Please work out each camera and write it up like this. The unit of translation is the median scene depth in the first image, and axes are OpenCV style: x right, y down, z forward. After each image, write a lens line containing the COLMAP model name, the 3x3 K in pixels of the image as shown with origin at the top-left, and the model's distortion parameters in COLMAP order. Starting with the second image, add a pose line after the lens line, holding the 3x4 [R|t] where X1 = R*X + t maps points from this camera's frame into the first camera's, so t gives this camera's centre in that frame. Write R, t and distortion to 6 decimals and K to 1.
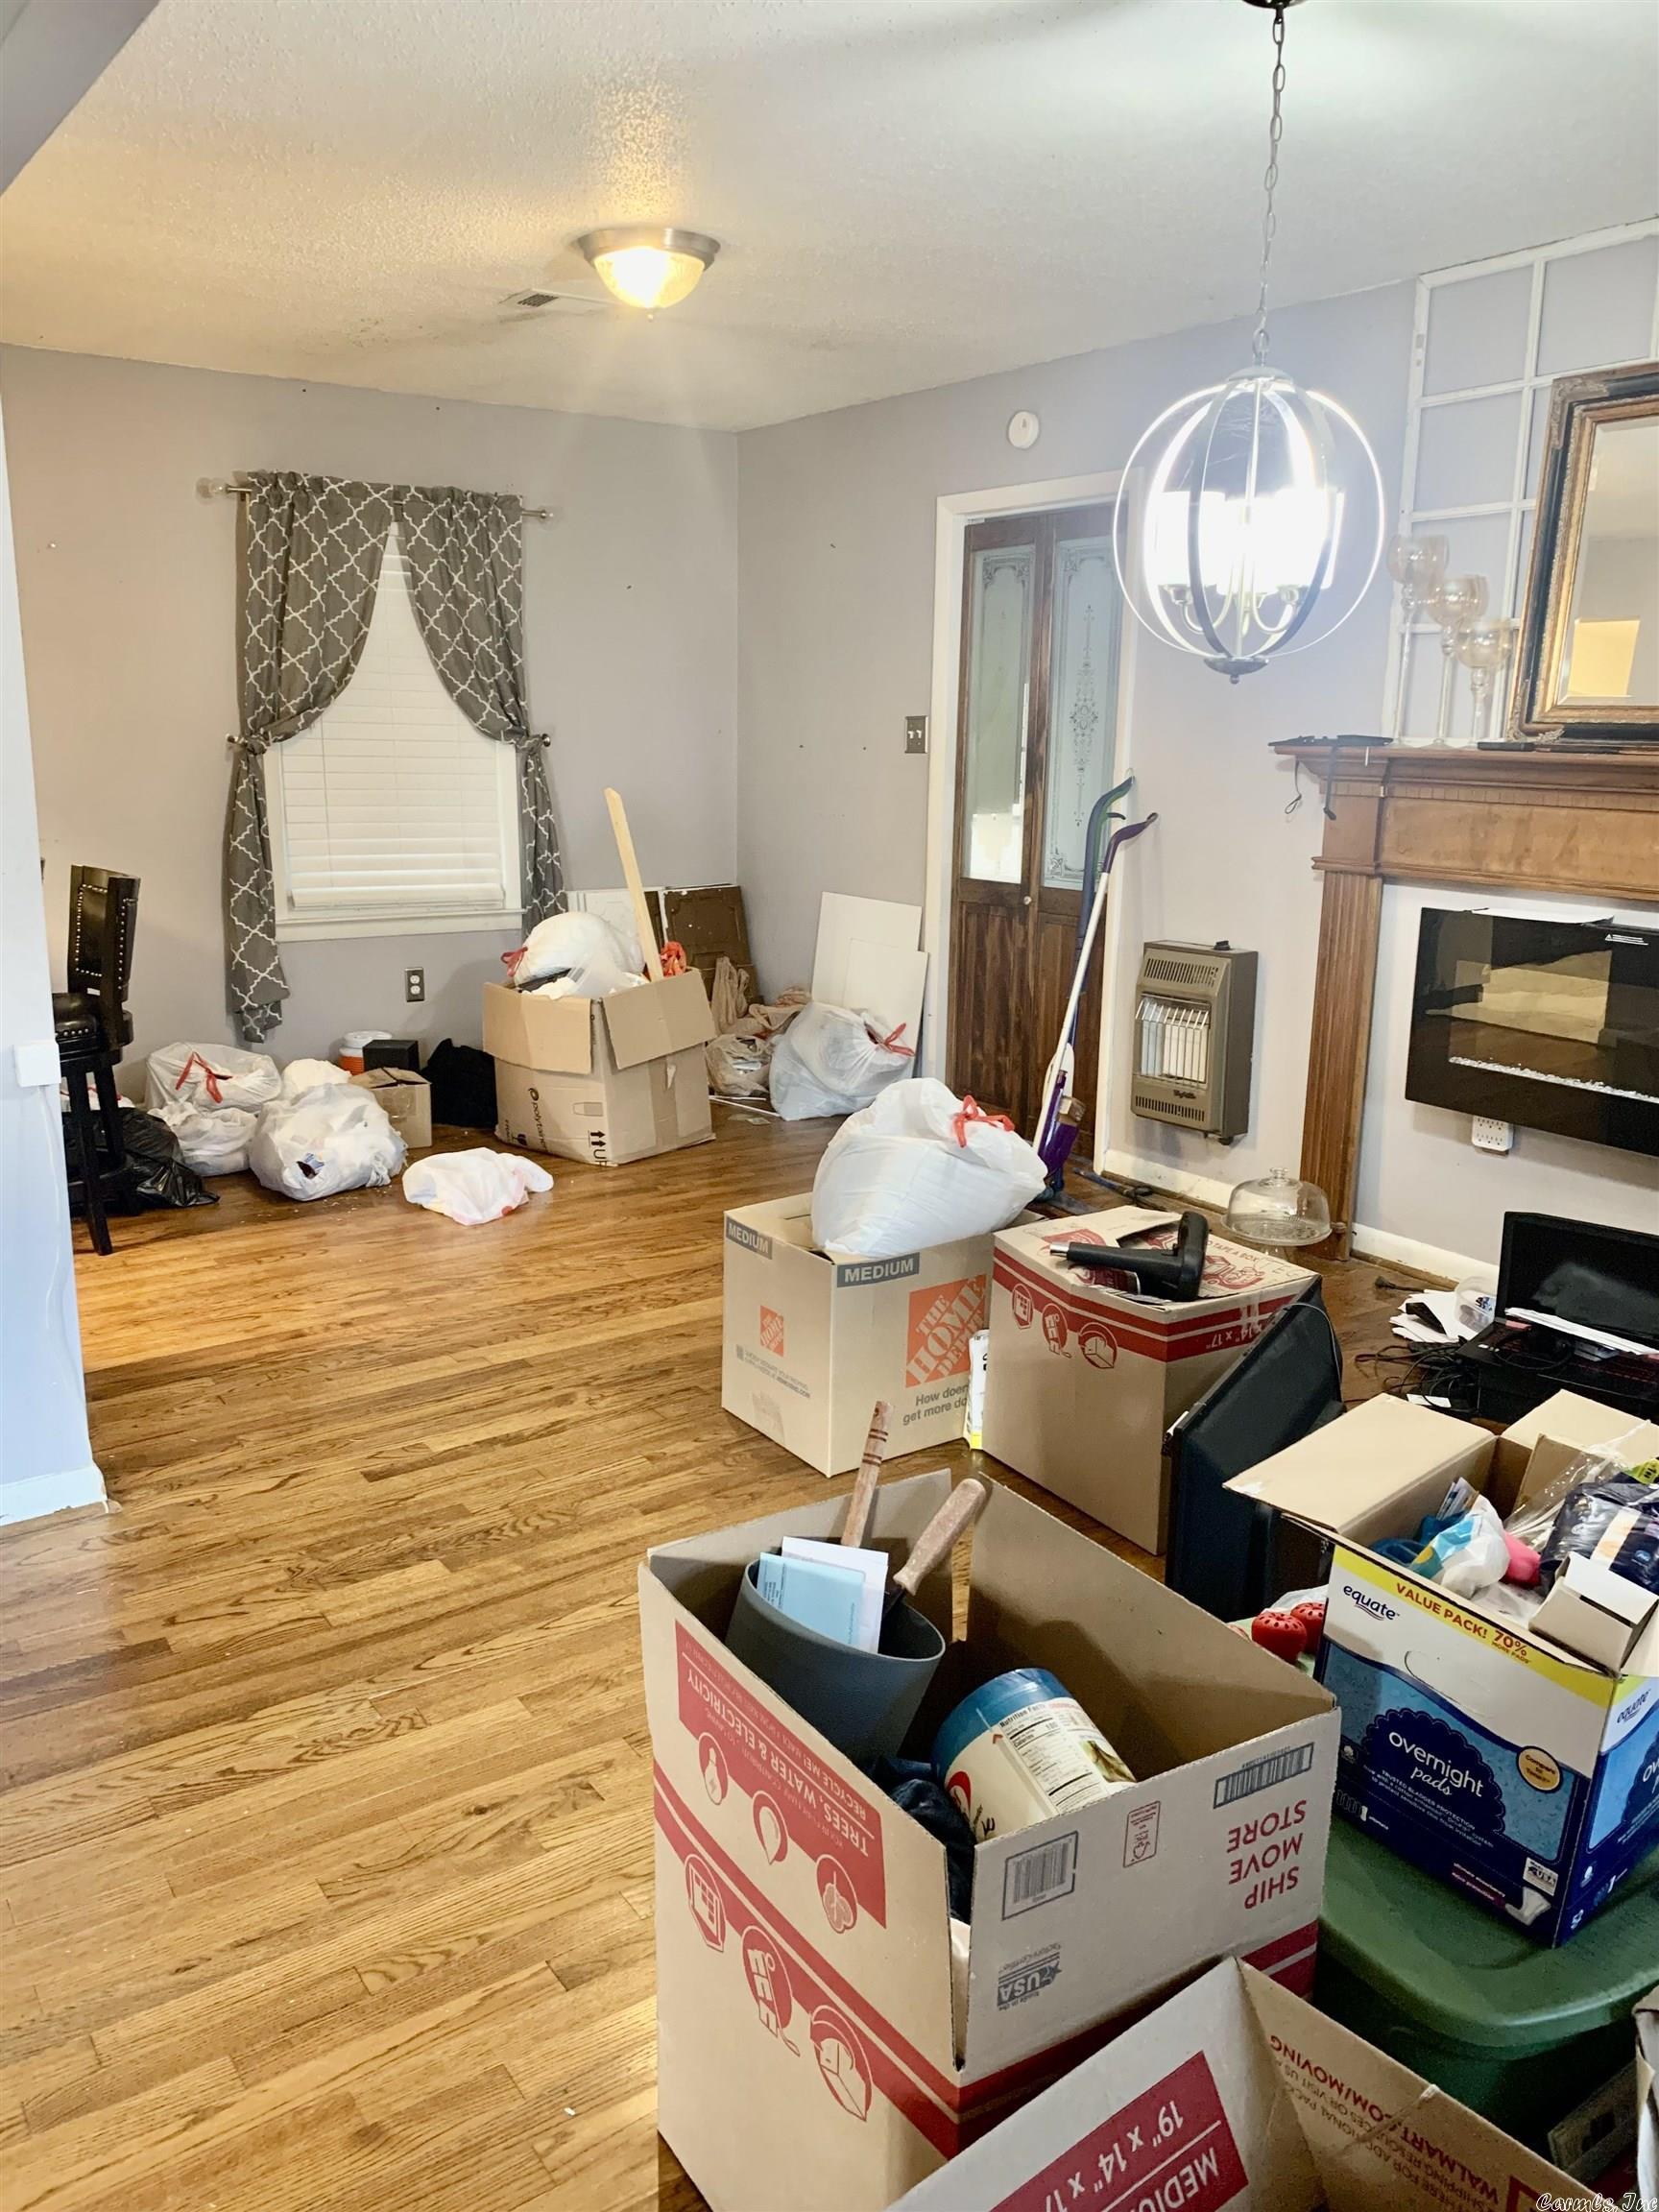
lens RADIAL K [[1688.2, 0, 814.6], [0, 1688.2, 1113.9], [0, 0, 1]] dist [0.041832, -0.077524]
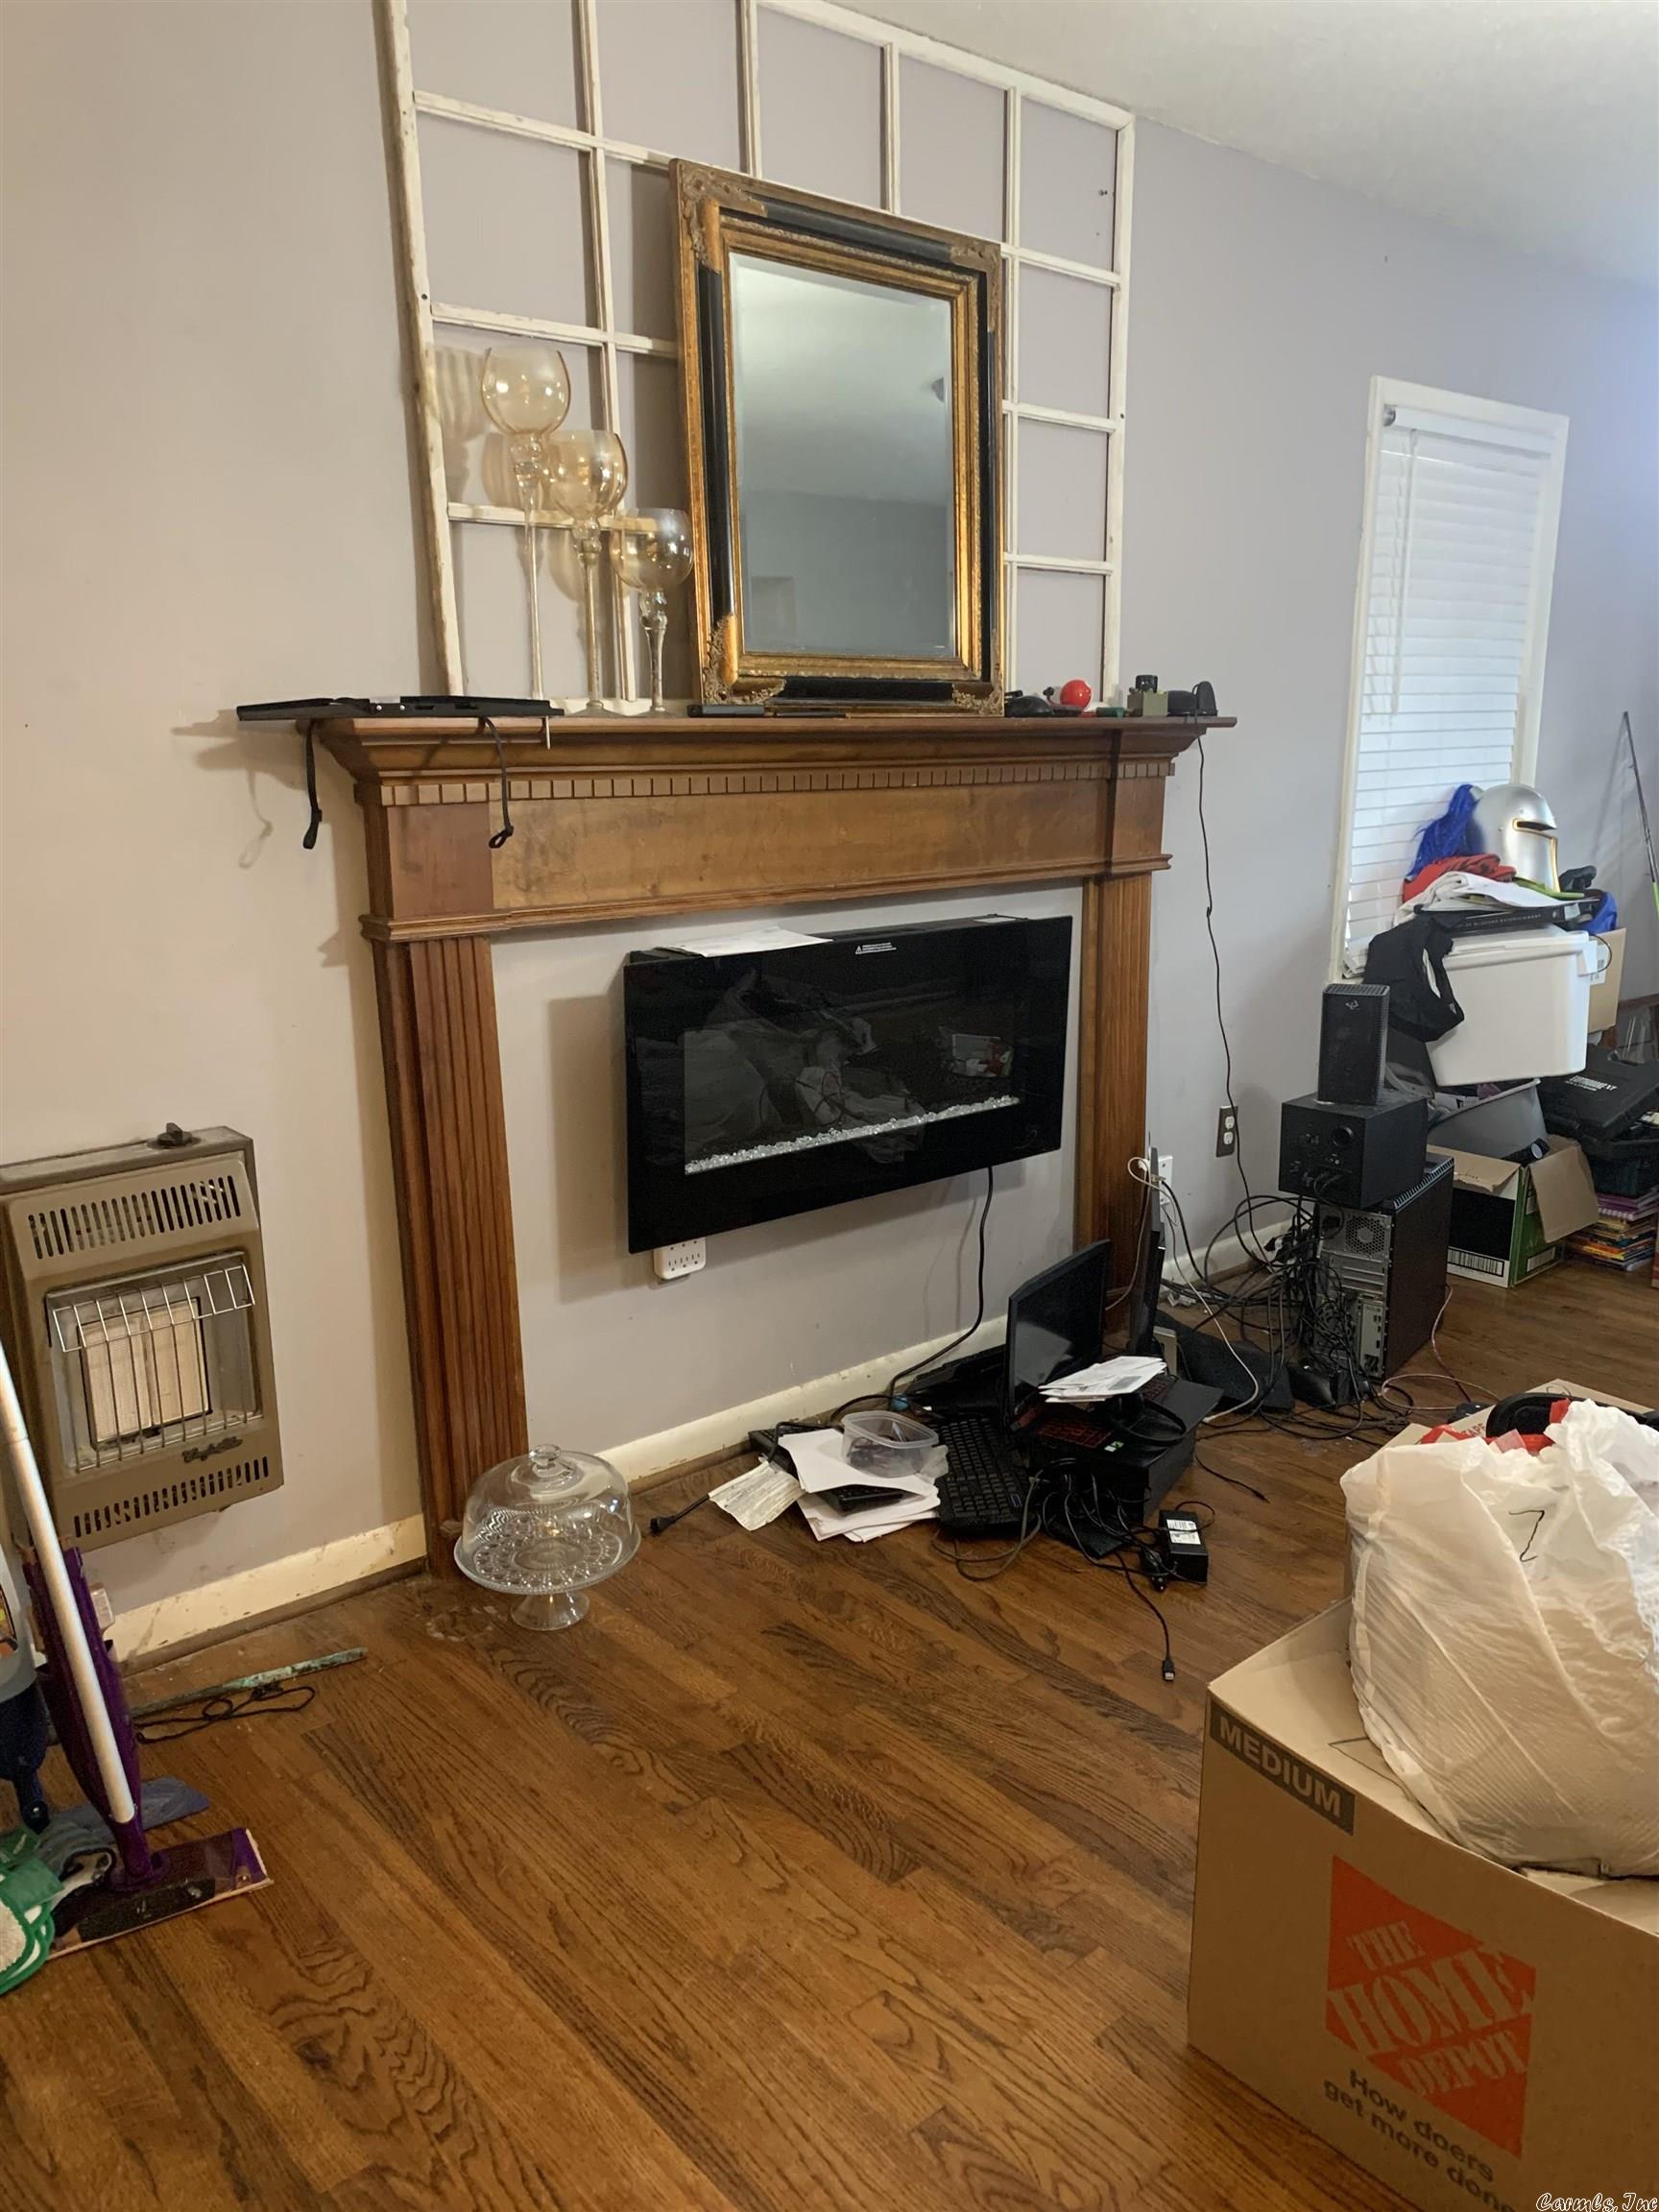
lens RADIAL K [[1678.6, 0, 829.5], [0, 1678.6, 1106.0], [0, 0, 1]] dist [0.112688, -0.354007]
pose [[-0.114220, -0.252136, 0.960927, -0.293795], [0.212663, 0.938631, 0.271563, -0.241740], [-0.970427, 0.235372, -0.053591, 1.028210]]
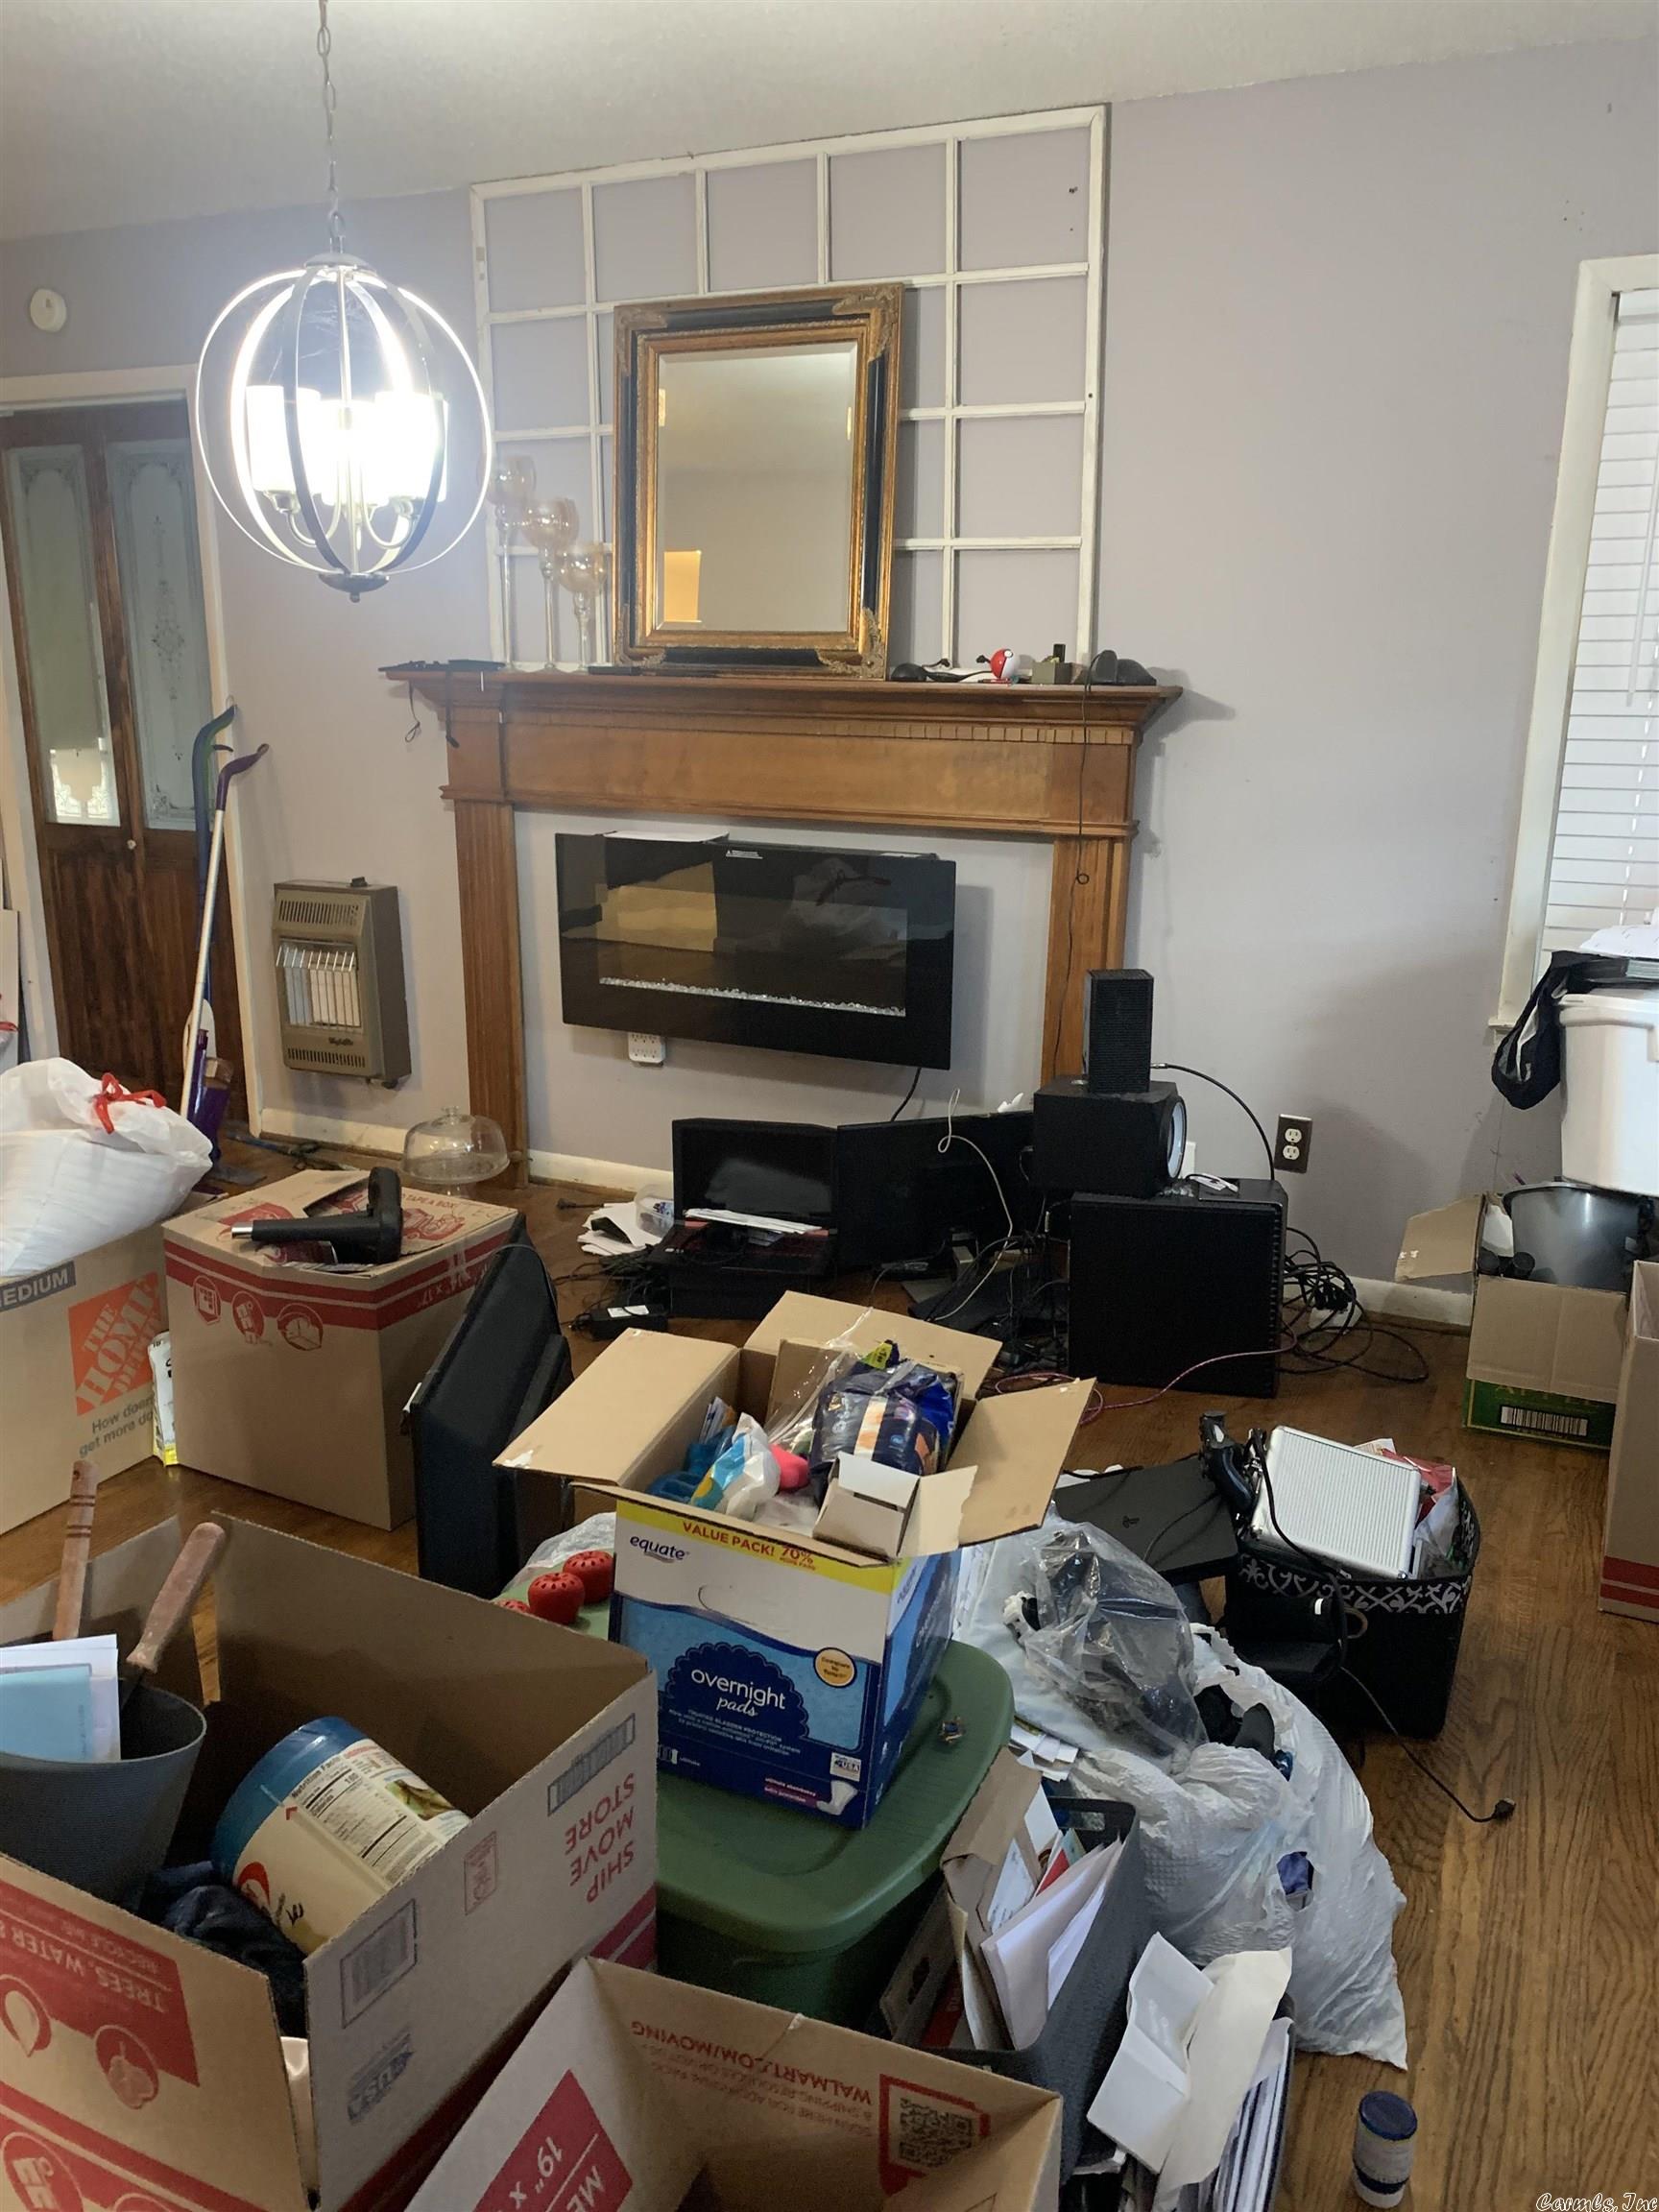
lens RADIAL K [[1693.3, 0, 841.5], [0, 1693.3, 1115.5], [0, 0, 1]] dist [0.047284, -0.070655]
pose [[0.863960, -0.133535, 0.485532, -0.009413], [0.113736, 0.991029, 0.070178, -0.006395], [-0.490547, -0.005409, 0.871398, 0.034537]]
